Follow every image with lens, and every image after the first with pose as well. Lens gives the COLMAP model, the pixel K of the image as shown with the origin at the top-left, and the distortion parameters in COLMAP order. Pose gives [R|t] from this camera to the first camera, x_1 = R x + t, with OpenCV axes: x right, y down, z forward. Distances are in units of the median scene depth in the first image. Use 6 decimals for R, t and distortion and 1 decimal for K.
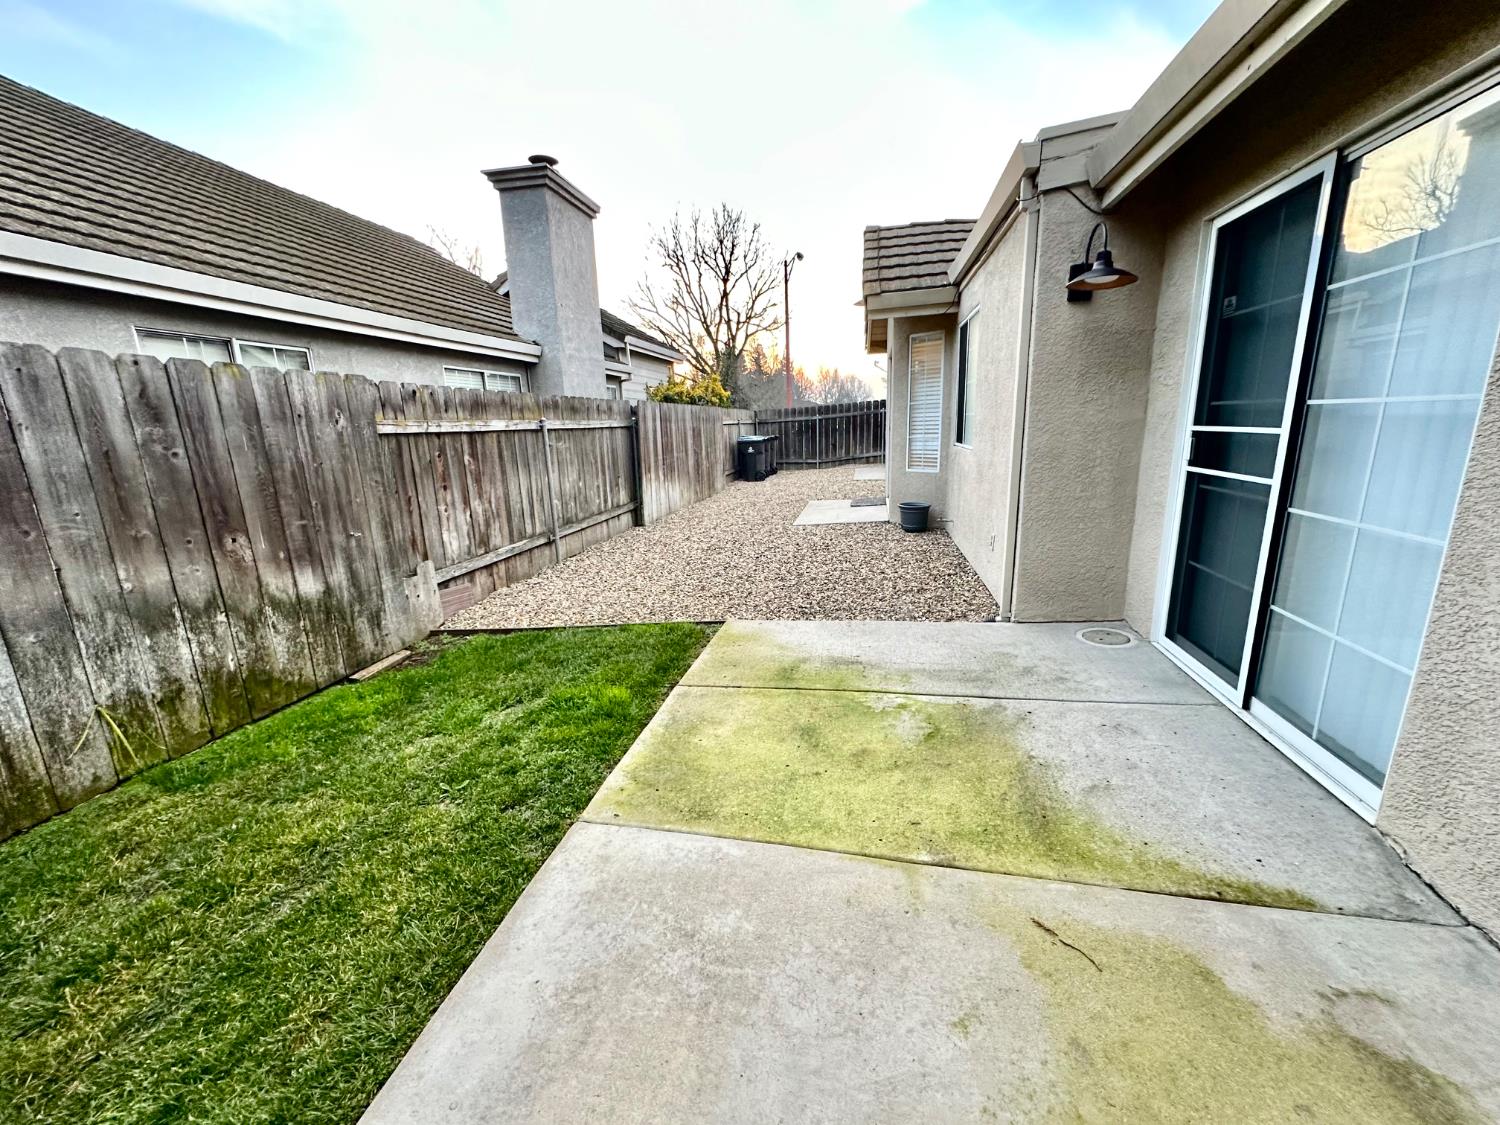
lens RADIAL K [[599.5, 0, 749.5], [0, 599.5, 563.8], [0, 0, 1]] dist [0.000595, -0.000960]
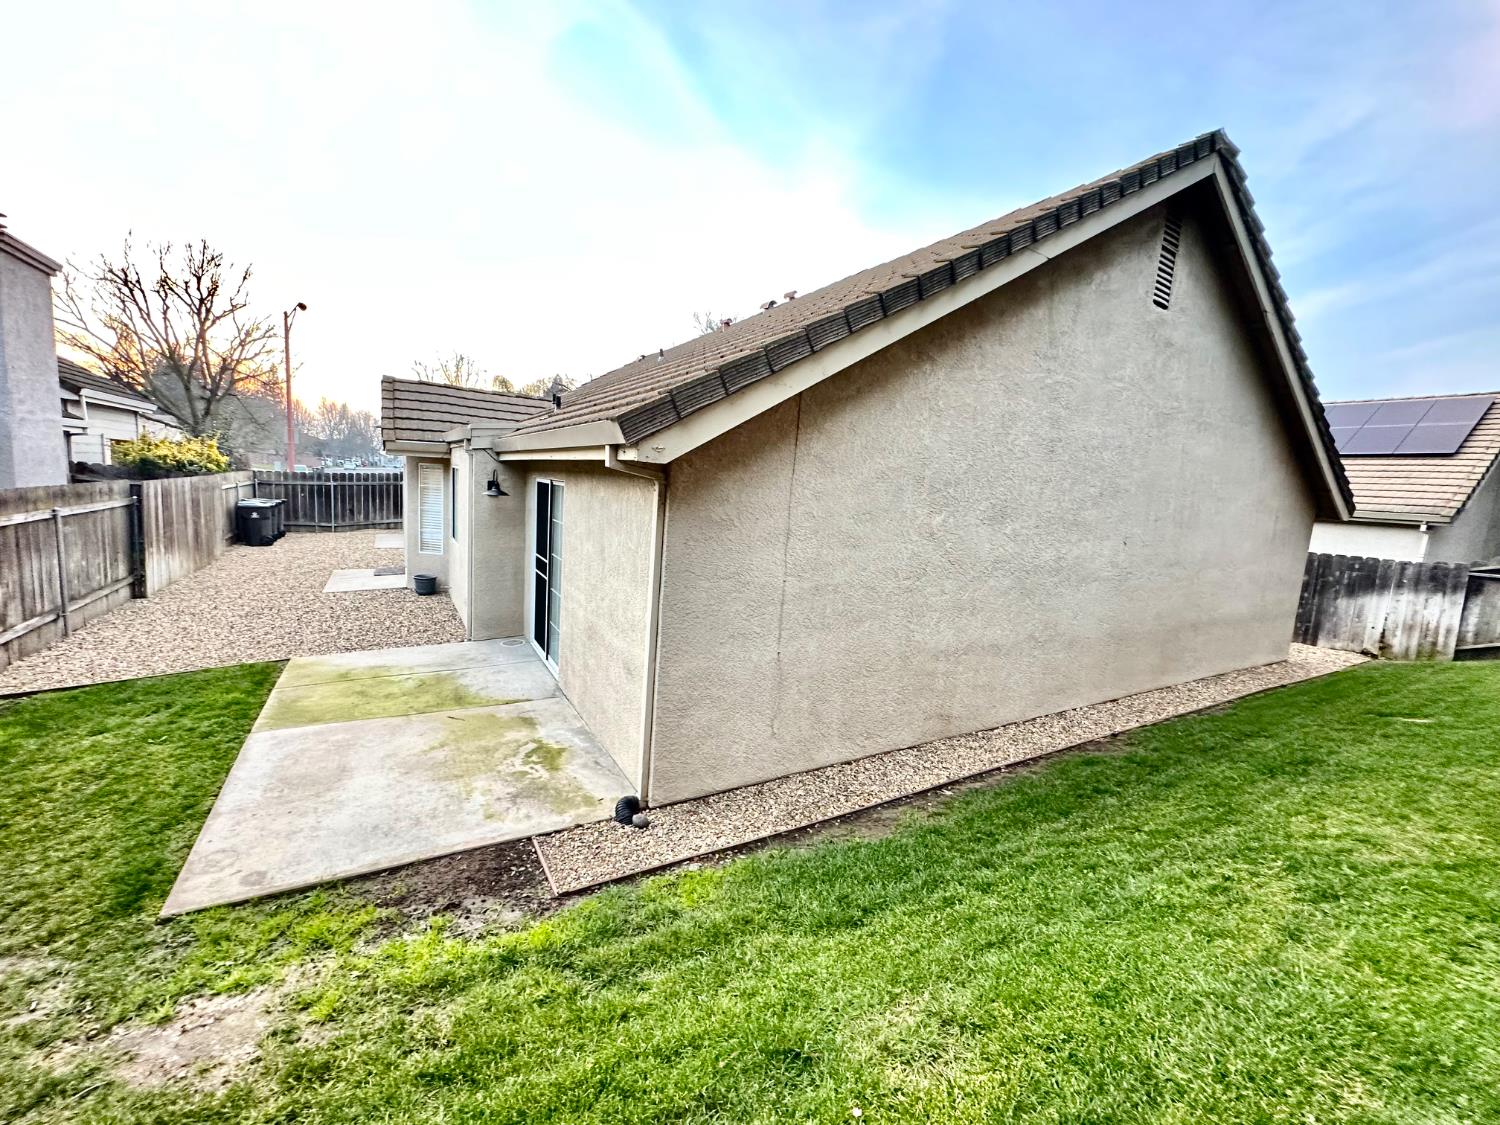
lens RADIAL K [[599.5, 0, 751.8], [0, 599.5, 561.0], [0, 0, 1]] dist [0.000595, -0.000960]
pose [[0.740155, -0.003349, 0.672428, -0.109491], [0.063206, 0.995907, -0.064612, 0.008767], [-0.669459, 0.090324, 0.737337, -0.561411]]
